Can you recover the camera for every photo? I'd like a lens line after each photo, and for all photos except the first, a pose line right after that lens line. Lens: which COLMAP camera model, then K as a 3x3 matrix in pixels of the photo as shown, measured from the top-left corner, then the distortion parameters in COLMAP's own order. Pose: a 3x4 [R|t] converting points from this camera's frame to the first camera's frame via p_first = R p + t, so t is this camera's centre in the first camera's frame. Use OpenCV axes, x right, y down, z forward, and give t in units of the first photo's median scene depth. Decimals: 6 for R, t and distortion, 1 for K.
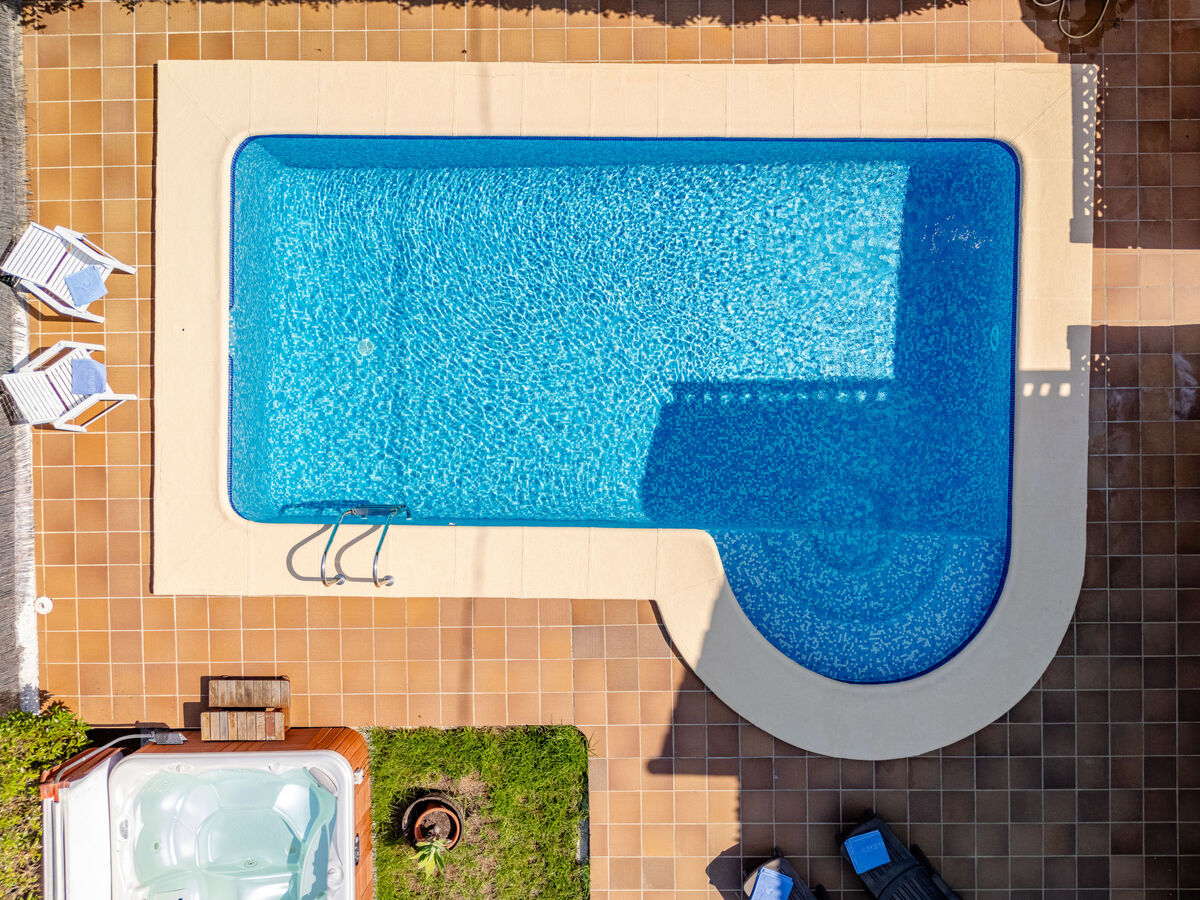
lens RADIAL K [[840.7, 0, 600.0], [0, 840.7, 450.0], [0, 0, 1]] dist [-0.014097, -0.003975]
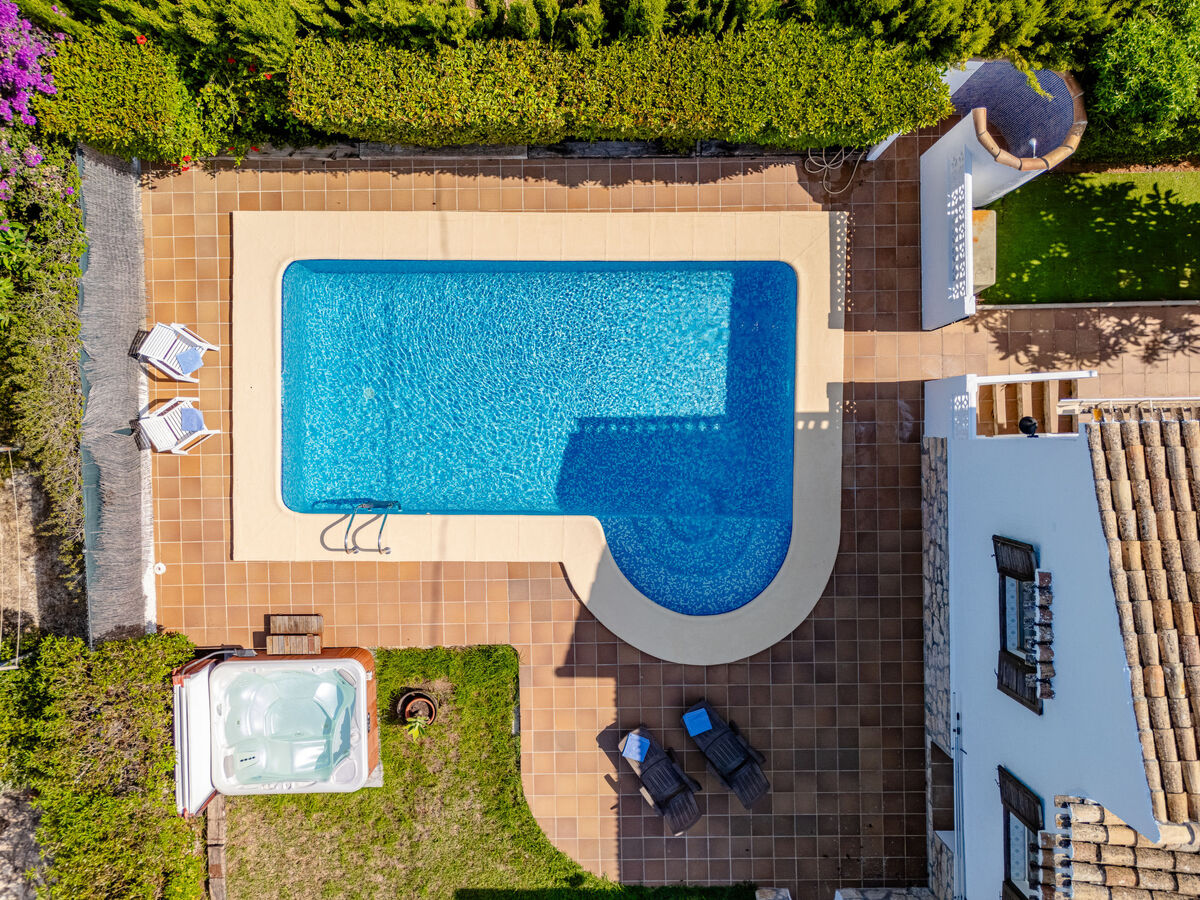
lens RADIAL K [[866.7, 0, 593.1], [0, 866.7, 452.6], [0, 0, 1]] dist [-0.001748, -0.004354]
pose [[0.999933, -0.005494, 0.010160, 0.109119], [0.005382, 0.999925, 0.011046, -0.038738], [-0.010220, -0.010991, 0.999887, -0.586959]]
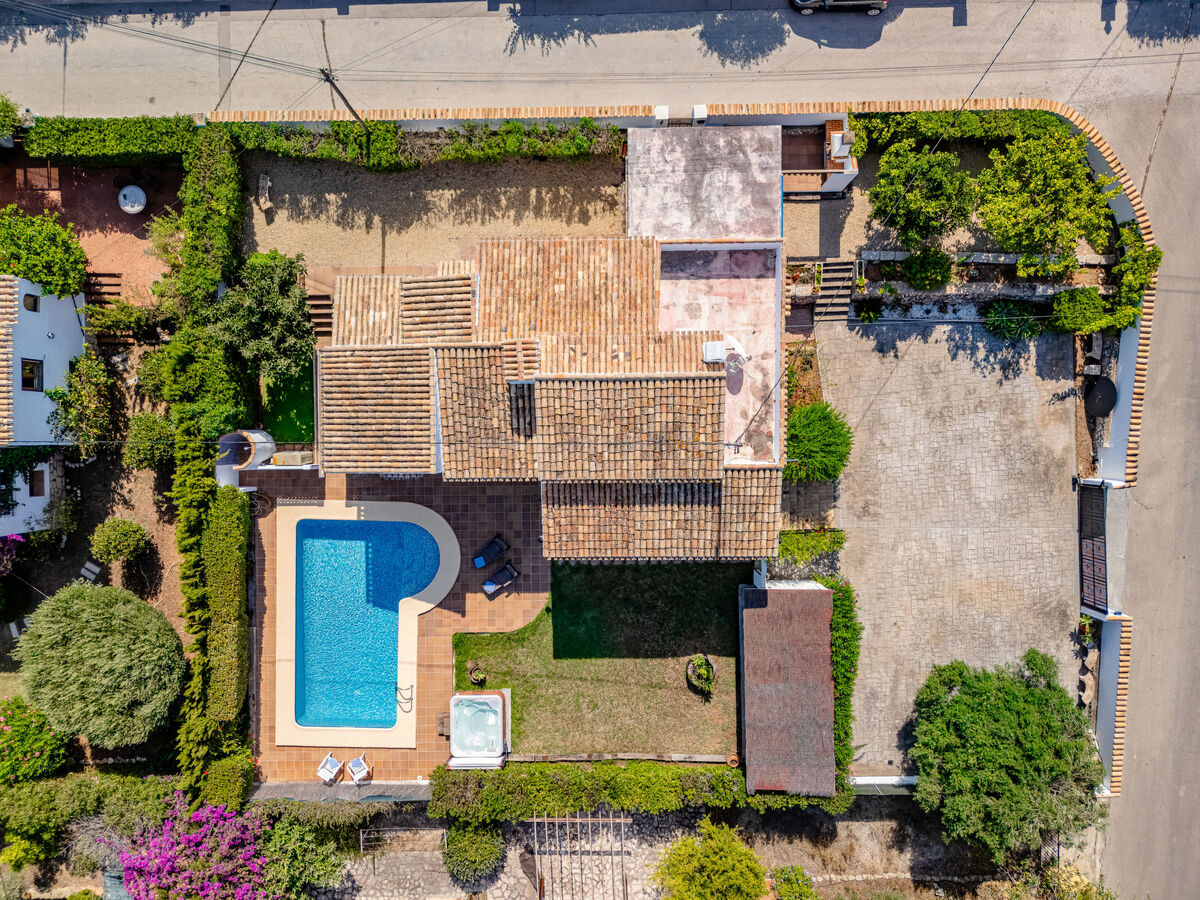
lens RADIAL K [[840.7, 0, 600.0], [0, 840.7, 450.0], [0, 0, 1]] dist [-0.014097, -0.003975]
pose [[0.004132, -0.999928, 0.011242, 0.769337], [0.999953, 0.004033, -0.008816, 1.030949], [0.008770, 0.011278, 0.999898, -2.785260]]
